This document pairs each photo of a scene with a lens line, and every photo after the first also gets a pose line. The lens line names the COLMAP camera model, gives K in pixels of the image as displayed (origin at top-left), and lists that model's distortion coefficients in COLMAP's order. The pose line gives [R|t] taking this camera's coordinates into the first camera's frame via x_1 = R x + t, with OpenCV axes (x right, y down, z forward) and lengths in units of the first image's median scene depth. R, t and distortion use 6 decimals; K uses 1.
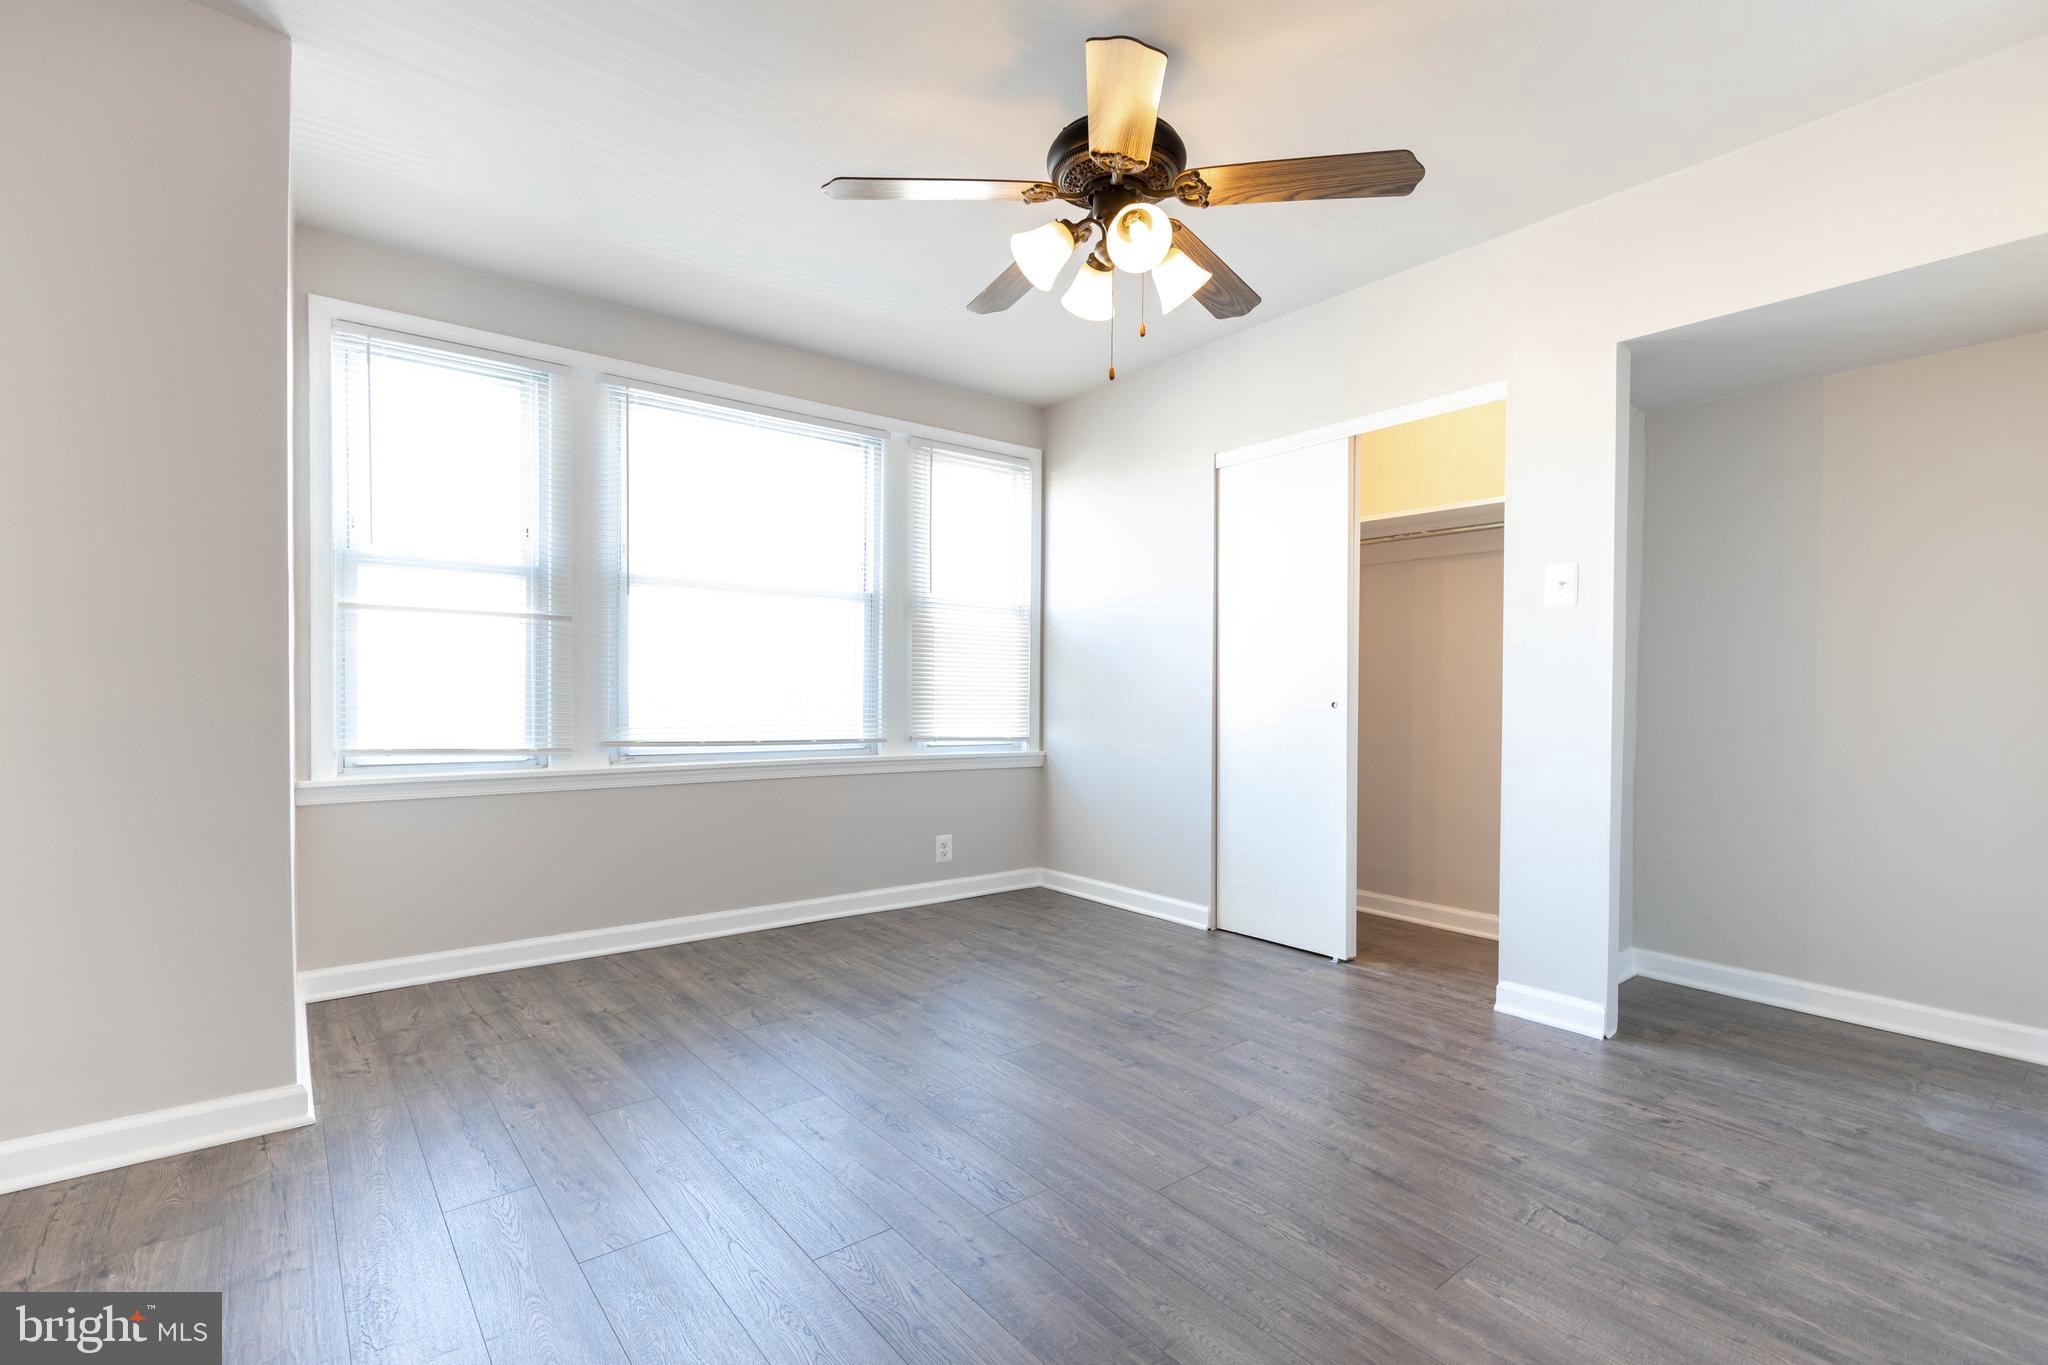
lens RADIAL K [[934.6, 0, 1024.0], [0, 934.6, 682.5], [0, 0, 1]] dist [0.000400, -0.000810]
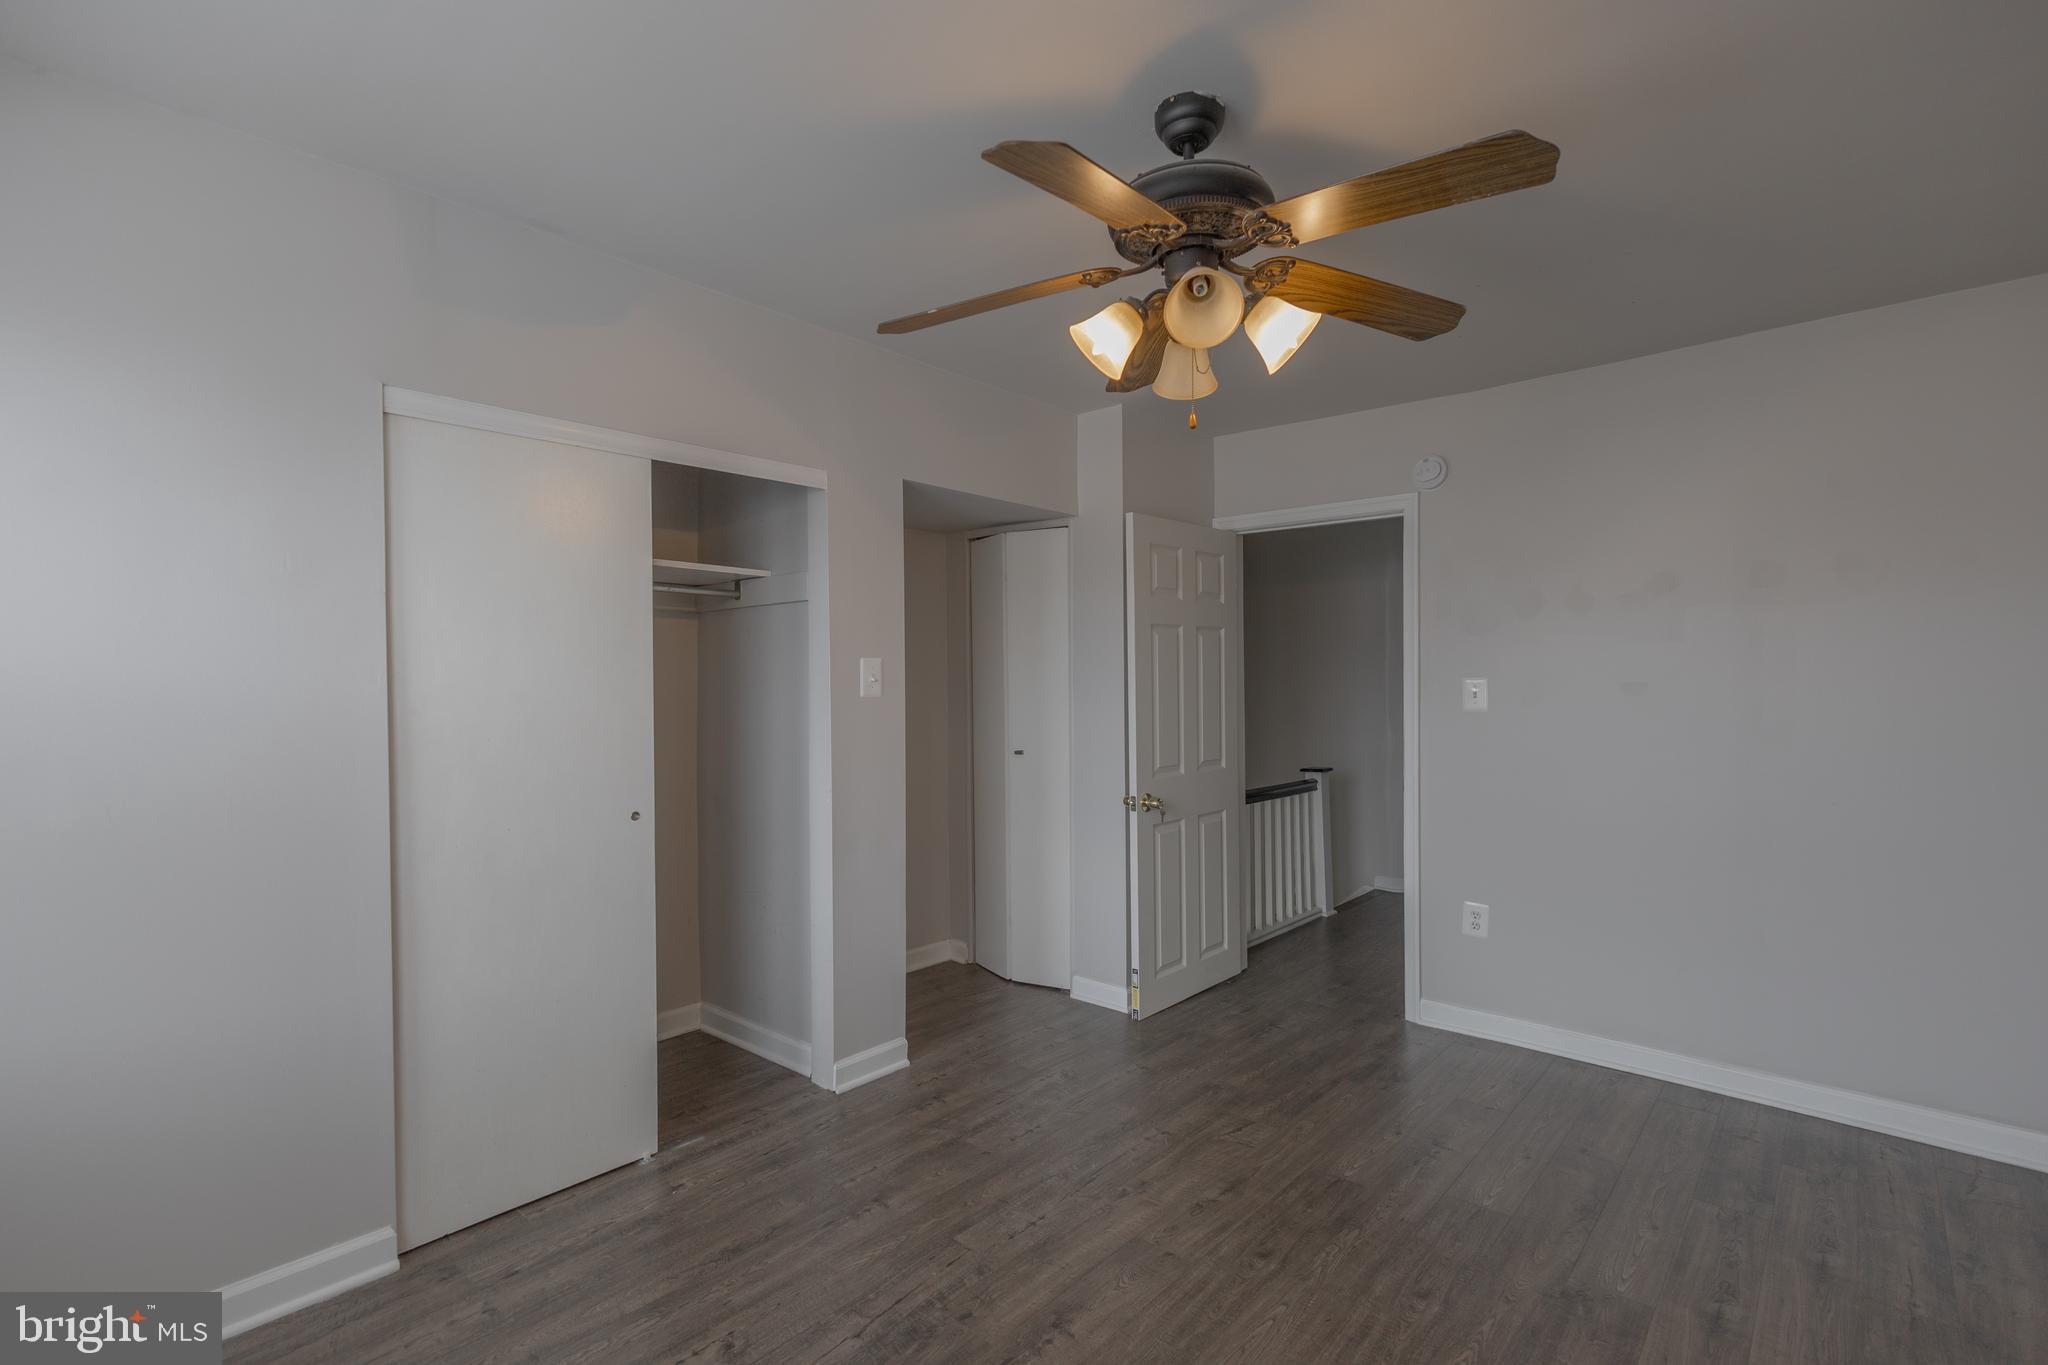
lens RADIAL K [[940.9, 0, 1024.0], [0, 940.9, 682.5], [0, 0, 1]] dist [0.001321, 0.000267]
pose [[-0.170533, -0.014467, 0.985246, -0.586574], [-0.005234, 0.999891, 0.013777, -0.122110], [-0.985338, -0.002808, -0.170590, 1.084314]]
